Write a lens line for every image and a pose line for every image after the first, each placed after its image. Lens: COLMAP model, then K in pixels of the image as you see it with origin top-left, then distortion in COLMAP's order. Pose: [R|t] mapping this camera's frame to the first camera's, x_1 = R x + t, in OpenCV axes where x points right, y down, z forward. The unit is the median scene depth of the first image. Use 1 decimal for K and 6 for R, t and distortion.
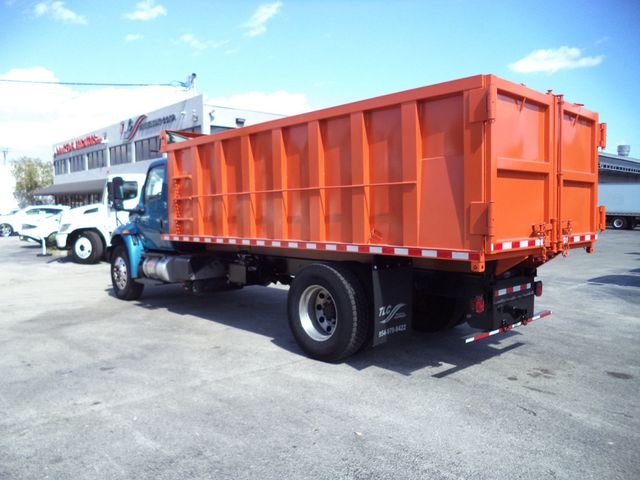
lens RADIAL K [[516.8, 0, 310.9], [0, 516.8, 241.3], [0, 0, 1]] dist [-0.013053, -0.023372]
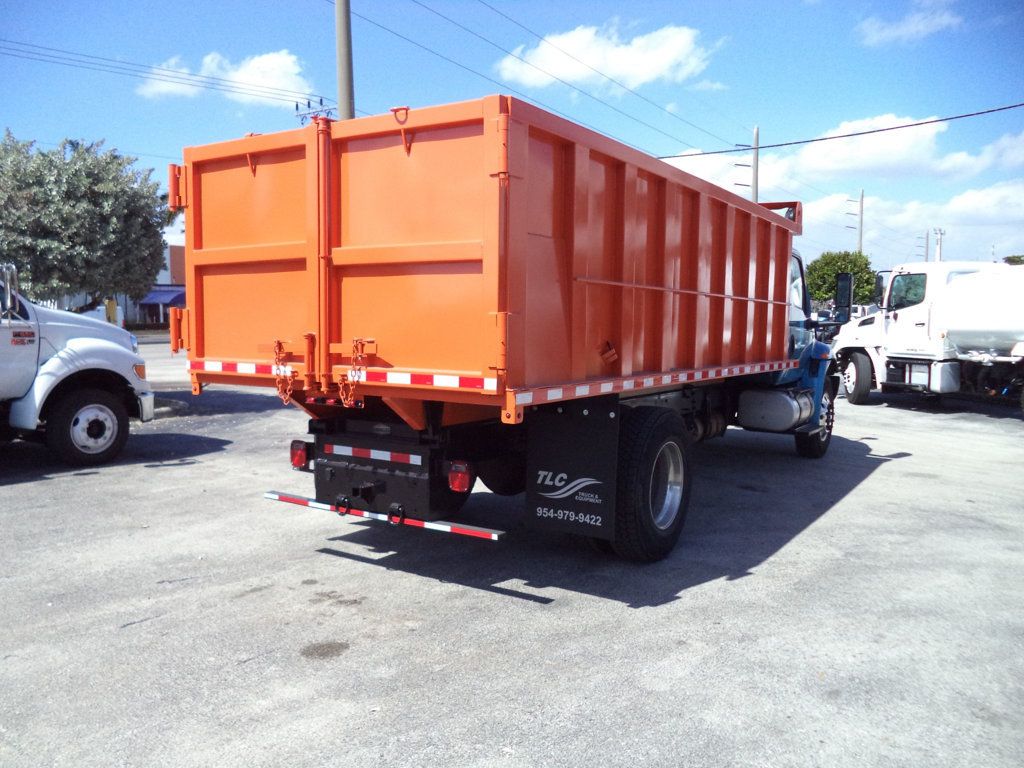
lens RADIAL K [[826.8, 0, 502.1], [0, 826.8, 384.3], [0, 0, 1]] dist [-0.013053, -0.023372]
pose [[0.254107, 0.089194, -0.963054, 1.130880], [-0.074196, 0.994602, 0.072539, -0.056943], [0.964326, 0.053022, 0.259353, 0.755768]]
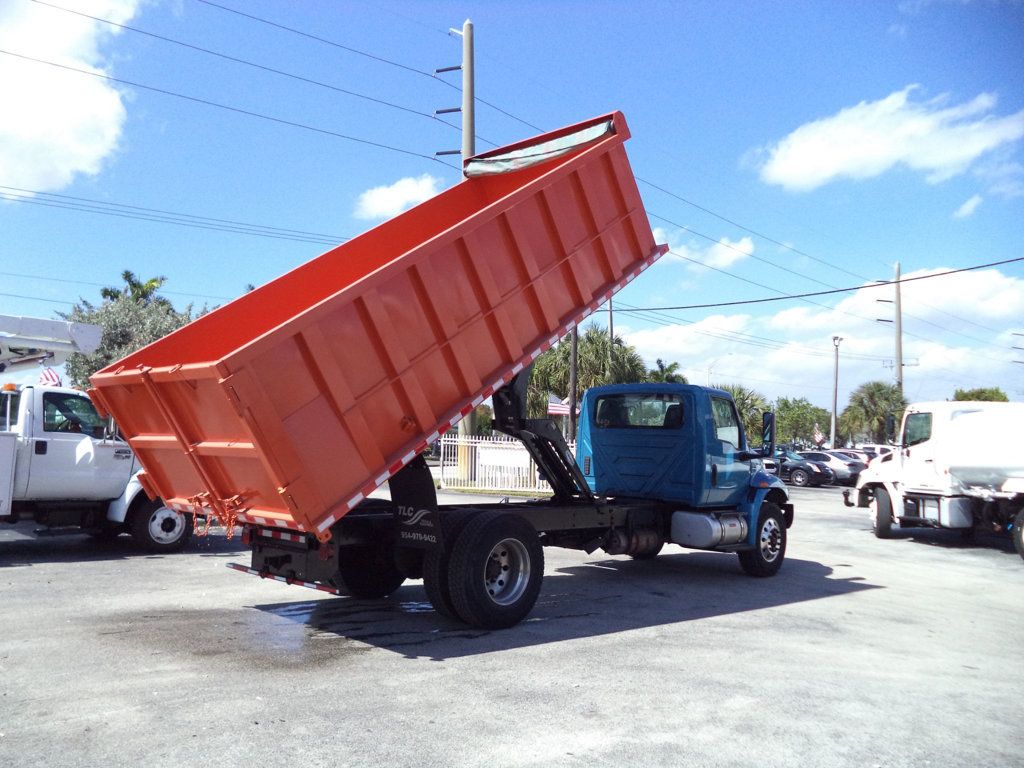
lens RADIAL K [[826.8, 0, 518.0], [0, 826.8, 359.5], [0, 0, 1]] dist [-0.013053, -0.023372]
pose [[0.081785, -0.095520, -0.992062, 1.557140], [-0.092167, 0.990406, -0.102959, -0.079377], [0.992379, 0.099856, 0.072196, 1.069499]]
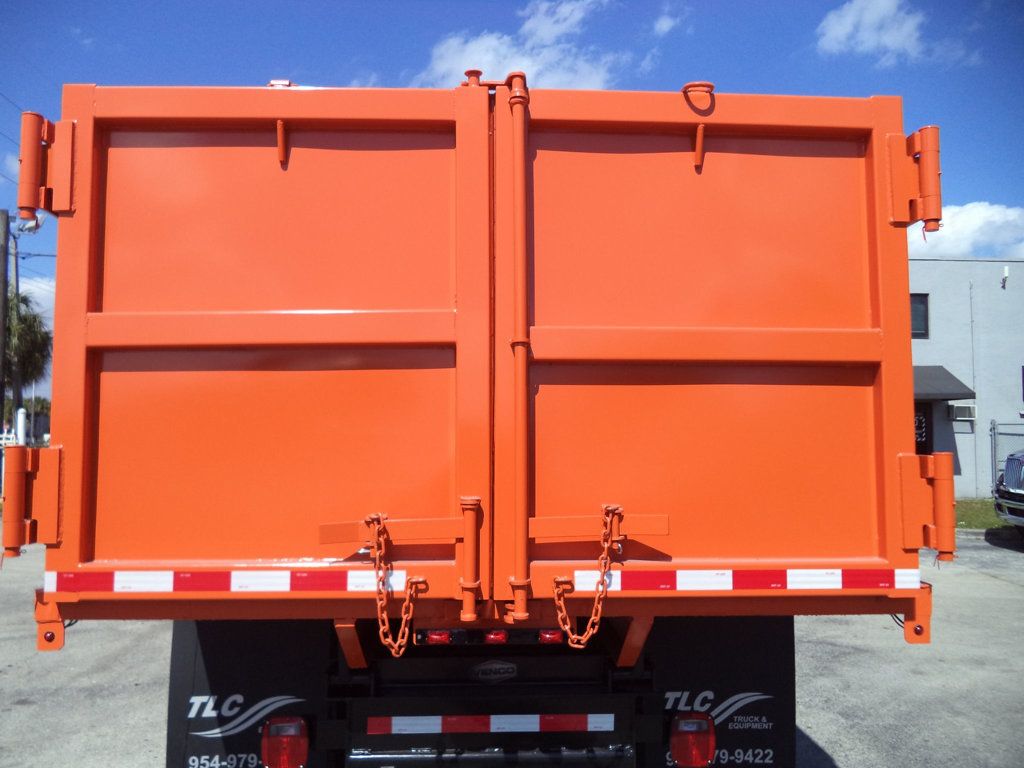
lens RADIAL K [[826.8, 0, 512.4], [0, 826.8, 377.8], [0, 0, 1]] dist [-0.013053, -0.023372]
pose [[0.766793, -0.037951, -0.640772, 0.610539], [-0.047837, 0.992096, -0.116003, -0.047090], [0.640110, 0.119603, 0.758917, 0.514576]]
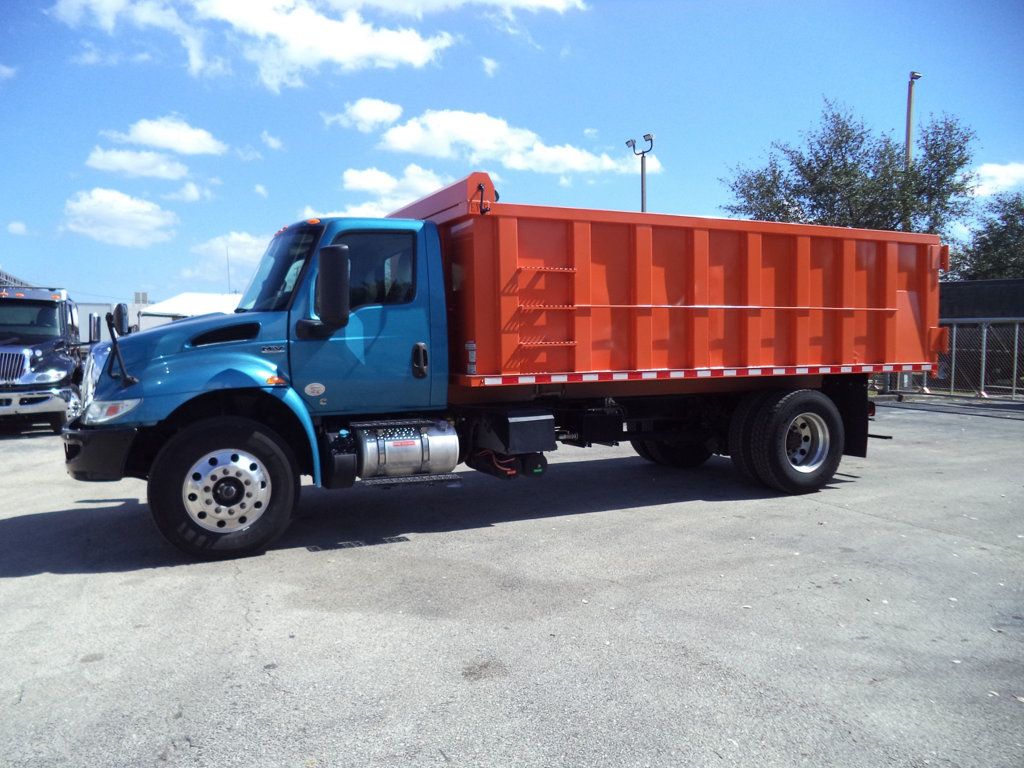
lens RADIAL K [[826.8, 0, 521.8], [0, 826.8, 381.4], [0, 0, 1]] dist [-0.013053, -0.023372]
pose [[0.272370, -0.042244, 0.961265, -1.405264], [0.062824, 0.997685, 0.026044, -0.036181], [-0.960139, 0.053297, 0.274393, 0.973186]]
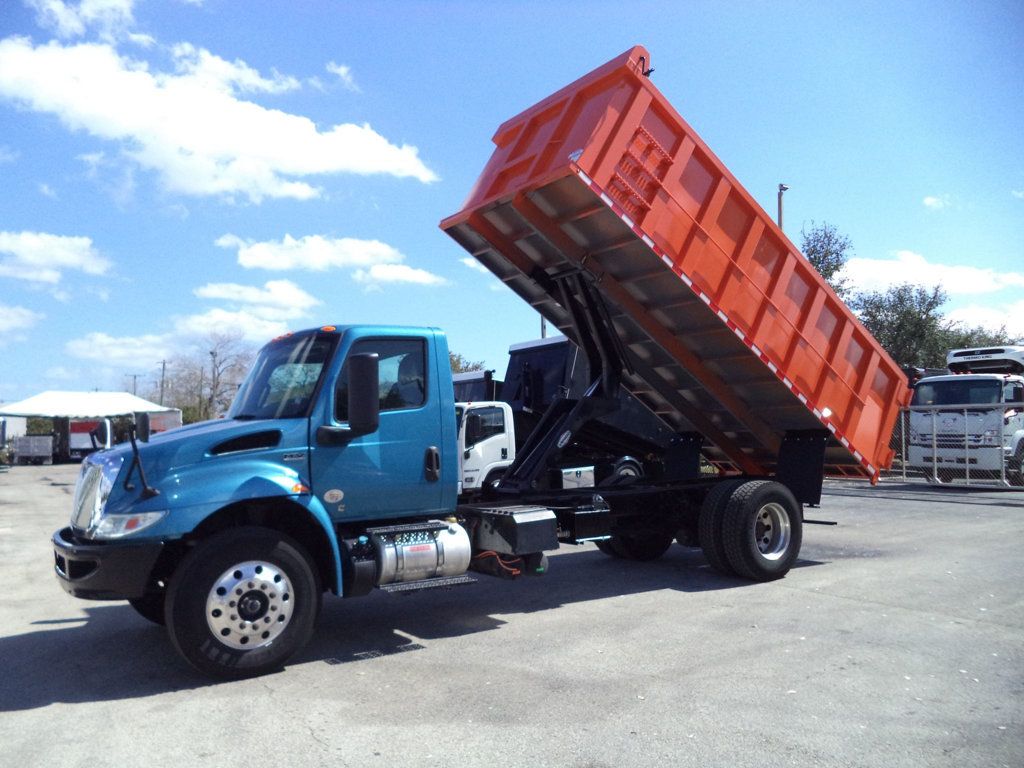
lens RADIAL K [[826.8, 0, 522.4], [0, 826.8, 378.1], [0, 0, 1]] dist [-0.013053, -0.023372]
pose [[0.124318, 0.067024, 0.989976, -1.479517], [0.083988, 0.993425, -0.077805, -0.061568], [-0.988682, 0.092819, 0.117871, 1.138029]]
